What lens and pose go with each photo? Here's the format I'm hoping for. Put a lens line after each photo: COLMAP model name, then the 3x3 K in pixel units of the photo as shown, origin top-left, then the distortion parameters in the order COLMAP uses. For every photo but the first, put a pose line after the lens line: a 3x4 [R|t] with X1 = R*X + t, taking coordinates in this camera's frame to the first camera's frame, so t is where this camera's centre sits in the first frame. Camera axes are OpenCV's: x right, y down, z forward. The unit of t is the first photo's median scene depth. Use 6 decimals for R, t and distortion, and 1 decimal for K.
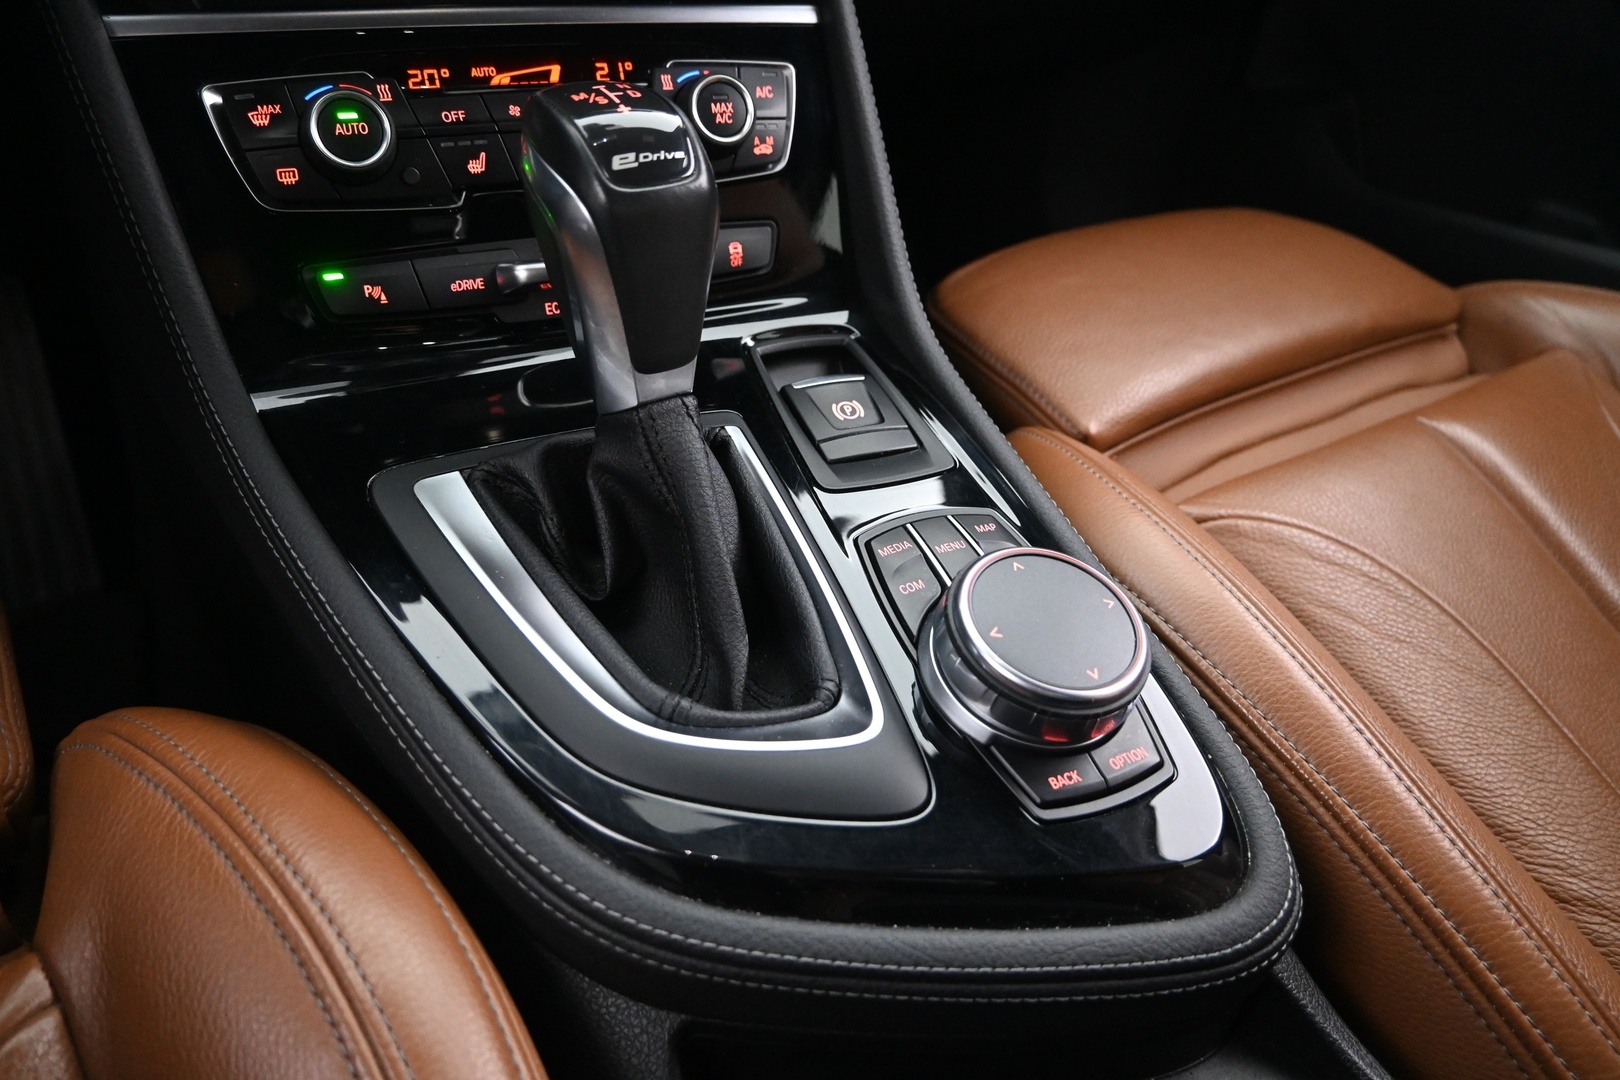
lens RADIAL K [[1107.1, 0, 810.0], [0, 1107.1, 540.0], [0, 0, 1]] dist [-0.009624, 0.020326]
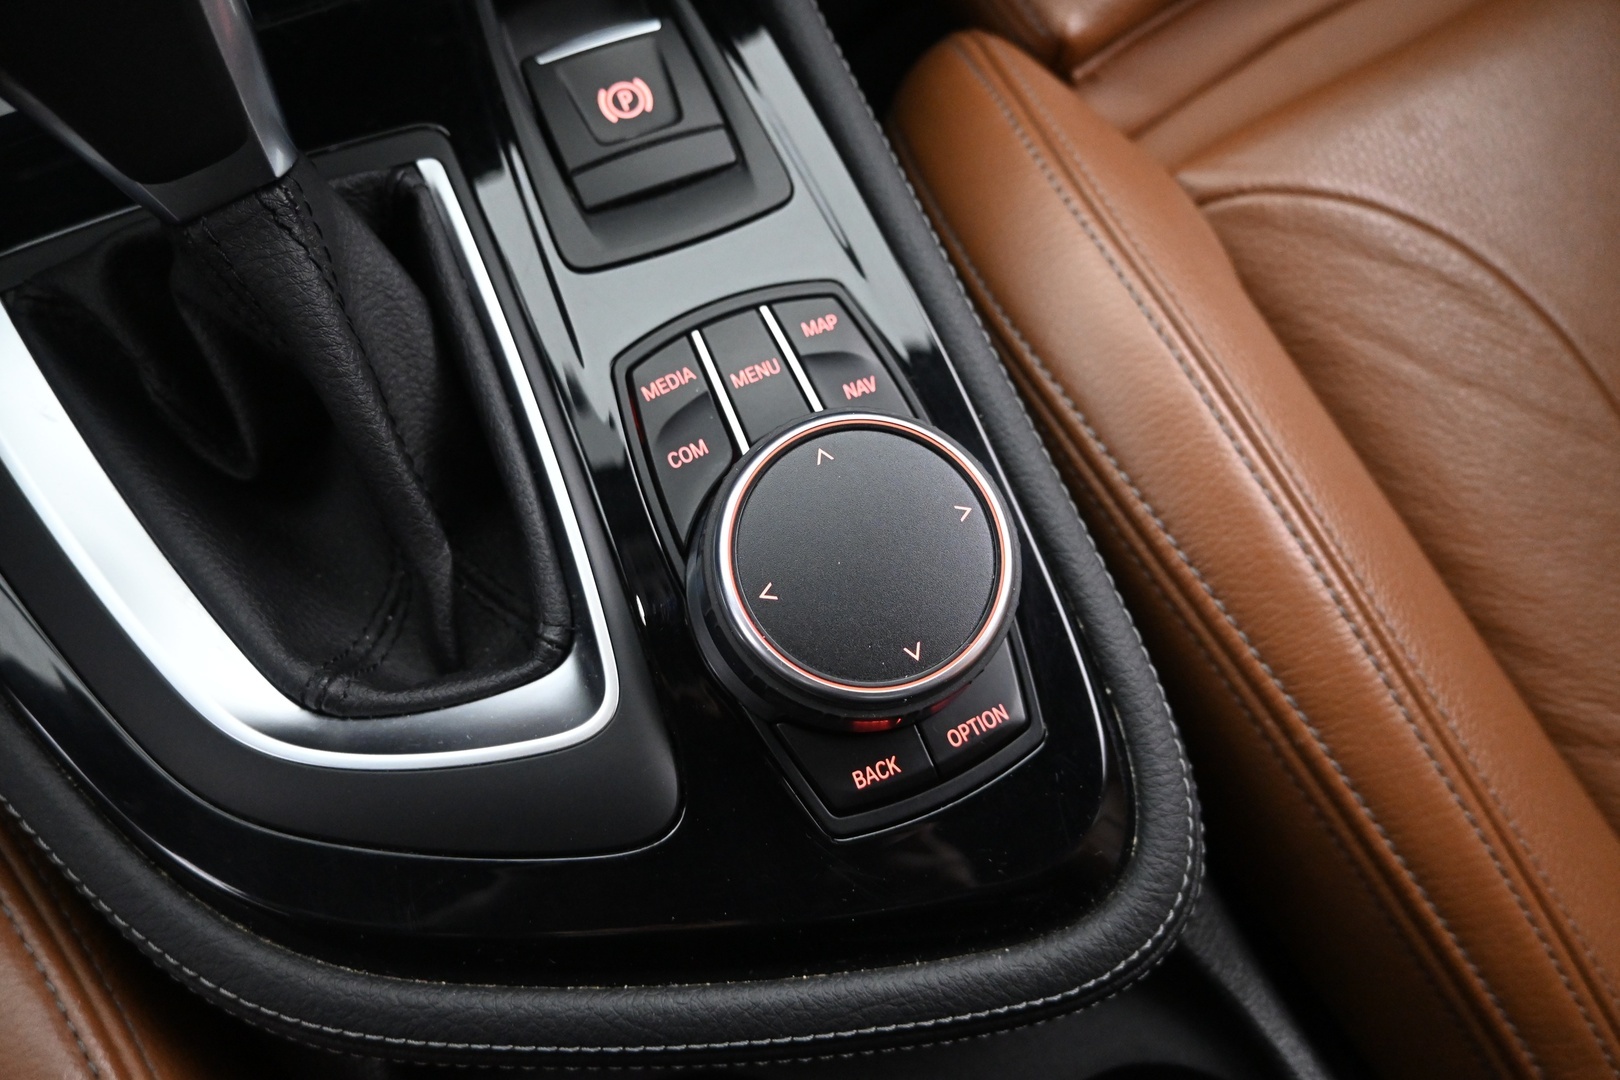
lens RADIAL K [[1107.1, 0, 810.0], [0, 1107.1, 540.0], [0, 0, 1]] dist [-0.009624, 0.020326]
pose [[0.996214, -0.013945, -0.085805, 0.204940], [0.053951, 0.873139, 0.484476, -0.214023], [0.068163, -0.487271, 0.870586, 0.366023]]
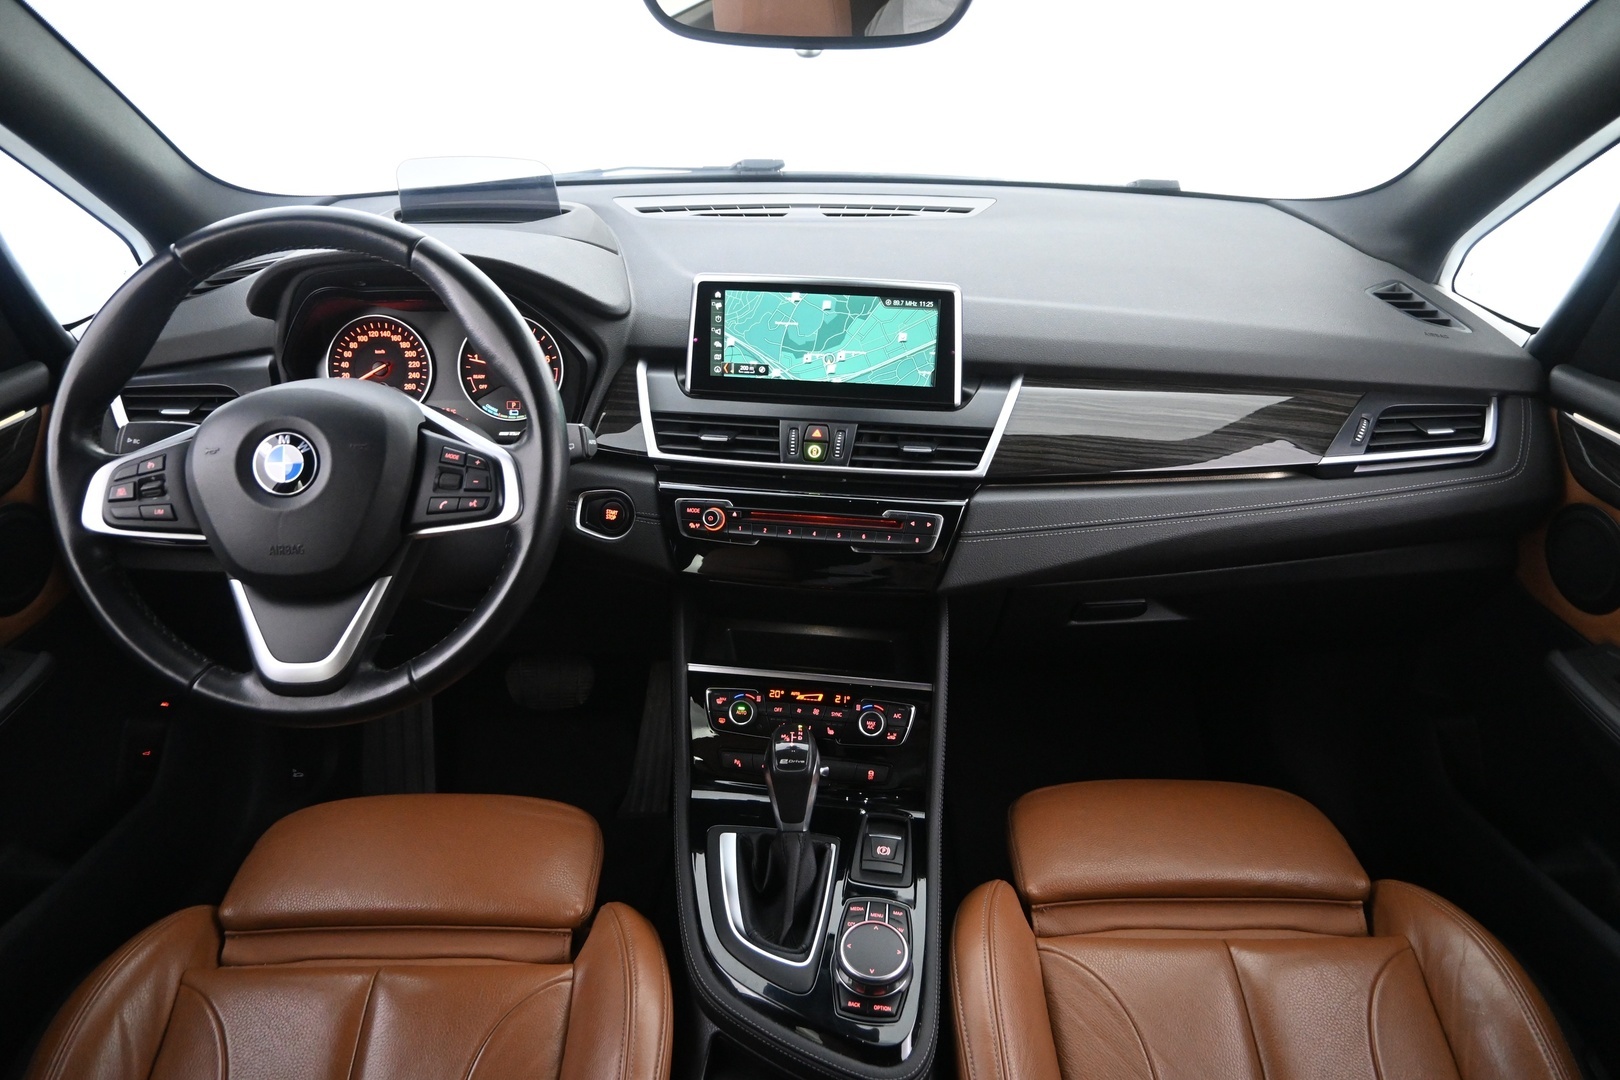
lens RADIAL K [[1107.1, 0, 810.0], [0, 1107.1, 540.0], [0, 0, 1]] dist [-0.009624, 0.020326]
pose [[0.834889, 0.153576, -0.528559, 1.210170], [-0.284496, 0.942470, -0.175537, -0.317793], [0.471192, 0.296927, 0.830550, -1.497781]]
